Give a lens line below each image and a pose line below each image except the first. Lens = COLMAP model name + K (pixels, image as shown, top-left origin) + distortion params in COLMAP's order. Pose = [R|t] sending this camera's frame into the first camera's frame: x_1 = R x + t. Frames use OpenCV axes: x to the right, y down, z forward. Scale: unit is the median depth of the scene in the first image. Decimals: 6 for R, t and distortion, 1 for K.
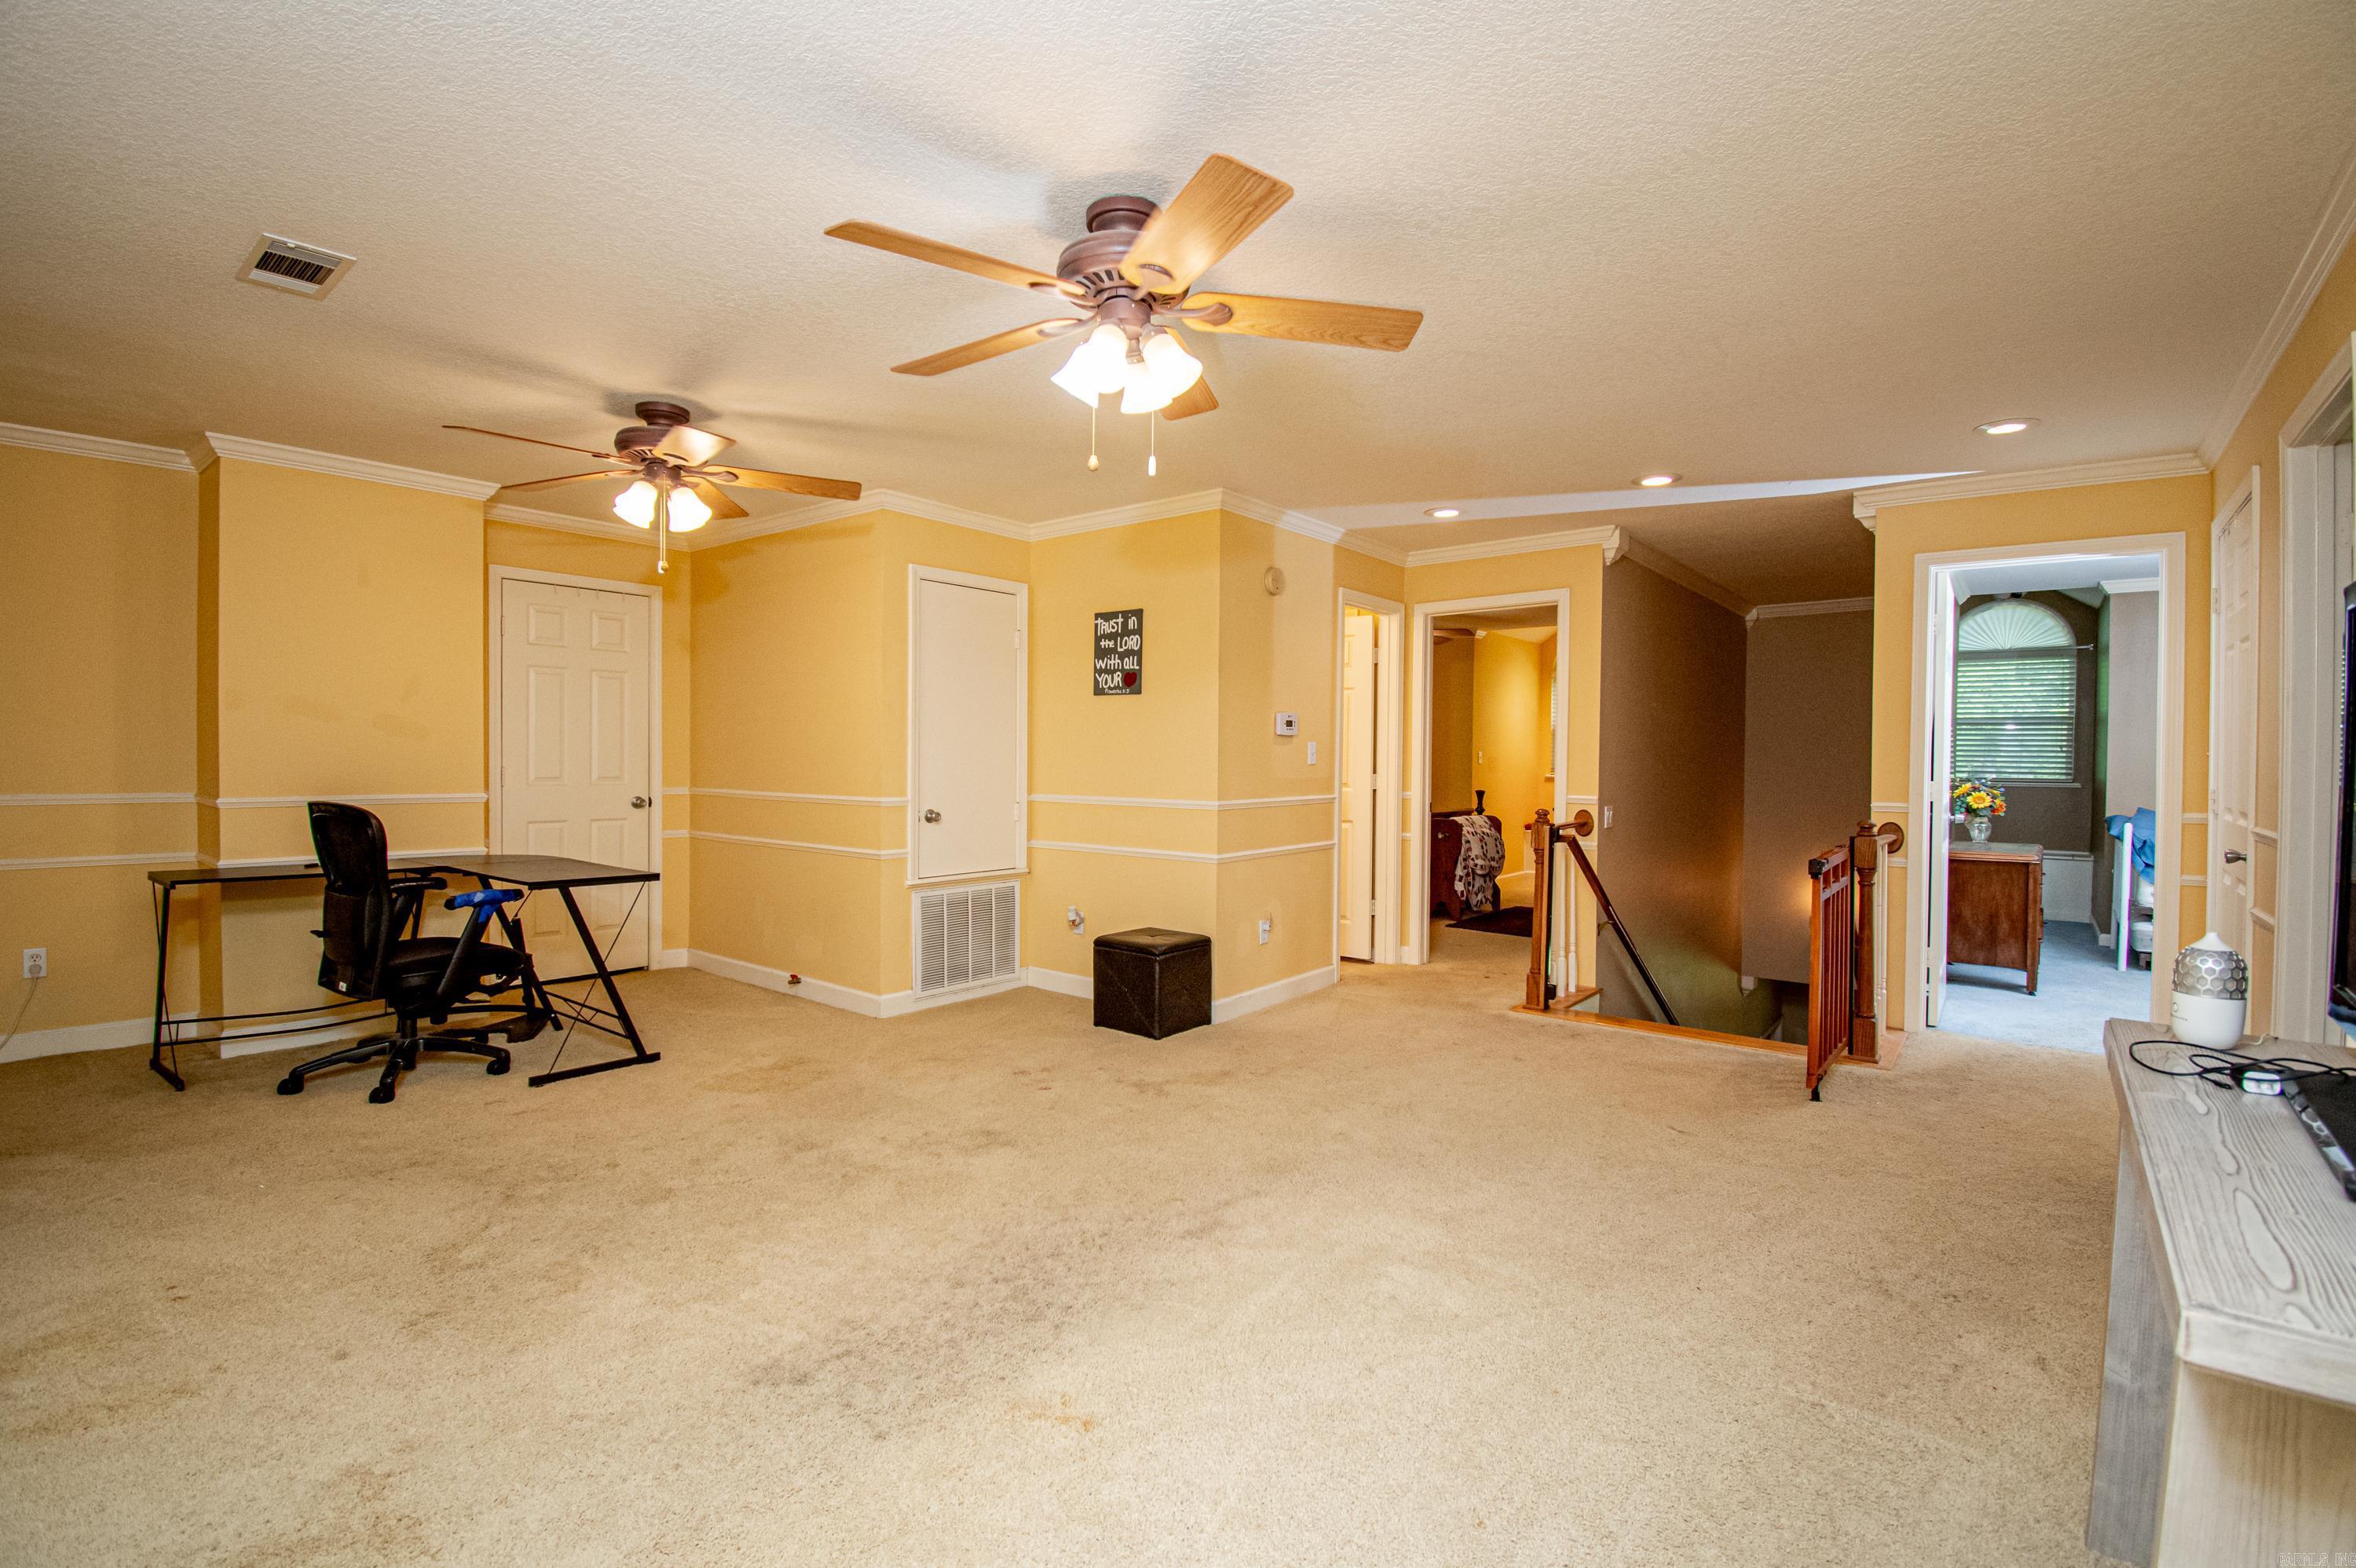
lens RADIAL K [[1046.0, 0, 1171.3], [0, 1046.0, 778.5], [0, 0, 1]] dist [0.001967, -0.017362]
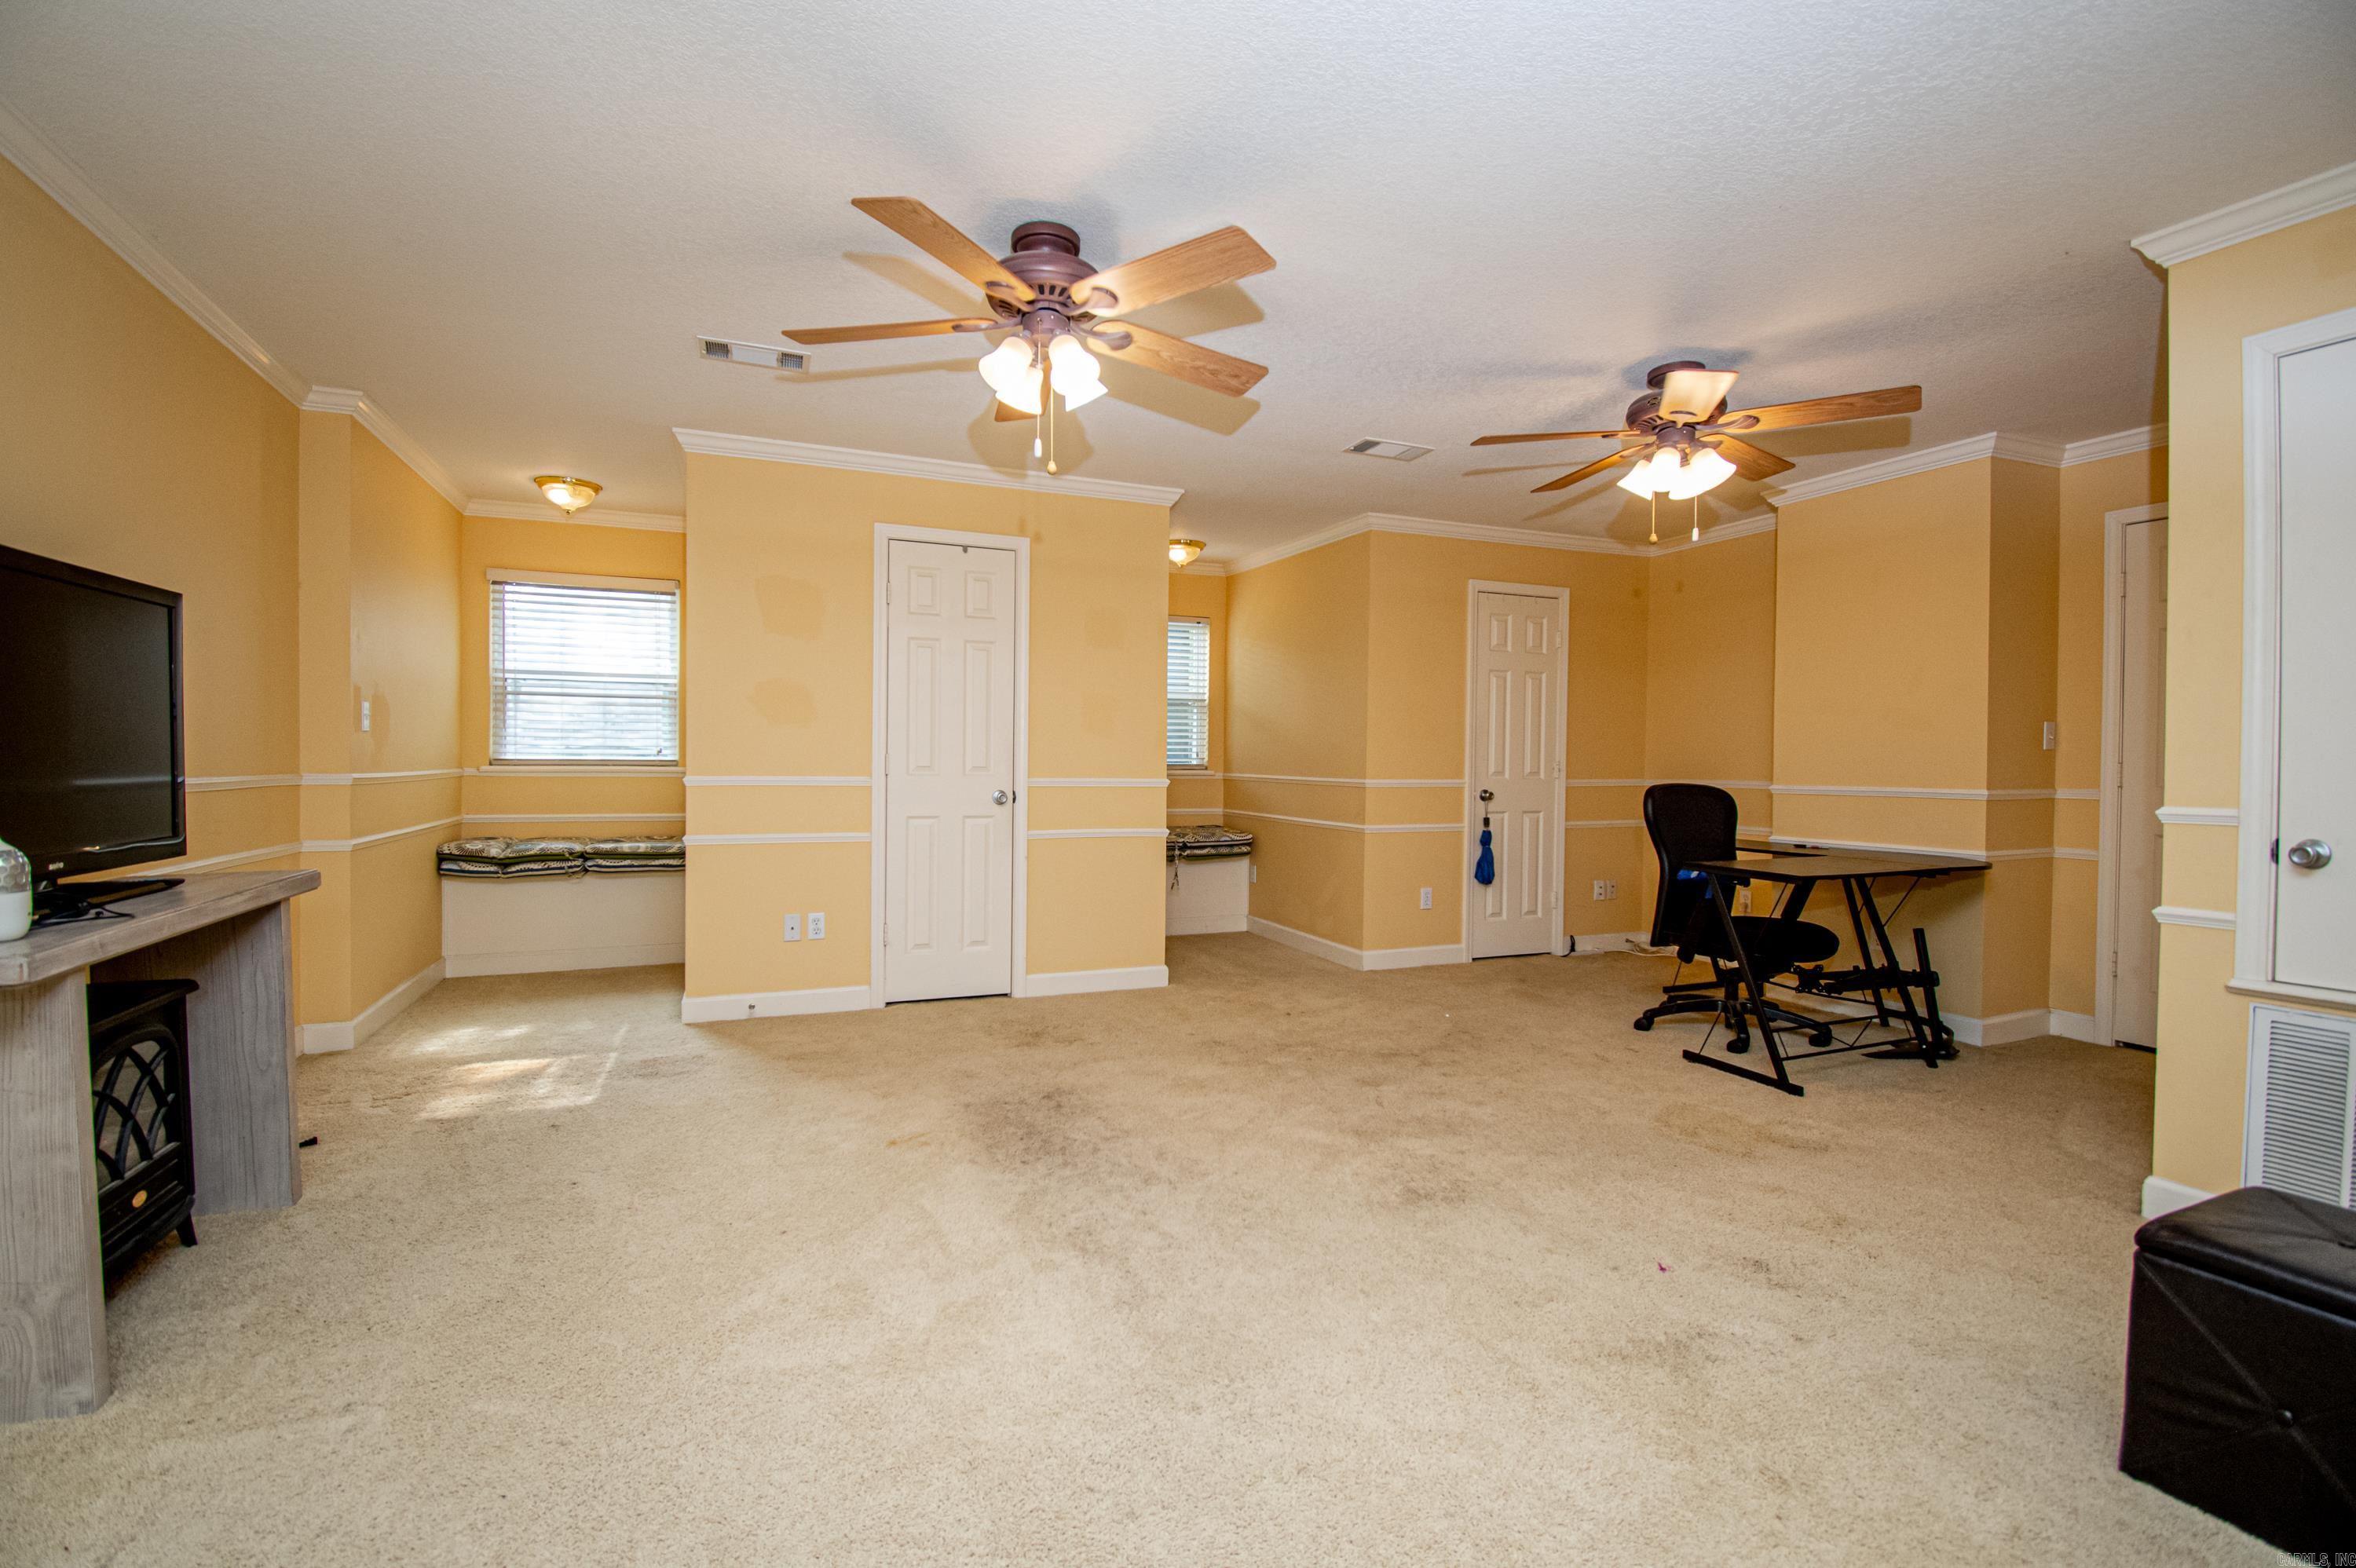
lens RADIAL K [[1046.0, 0, 1171.9], [0, 1046.0, 787.1], [0, 0, 1]] dist [0.001967, -0.017362]
pose [[-0.495767, 0.010485, -0.868392, 0.555552], [-0.017847, 0.999593, 0.022258, 0.006475], [0.868272, 0.026533, -0.495378, 1.057434]]
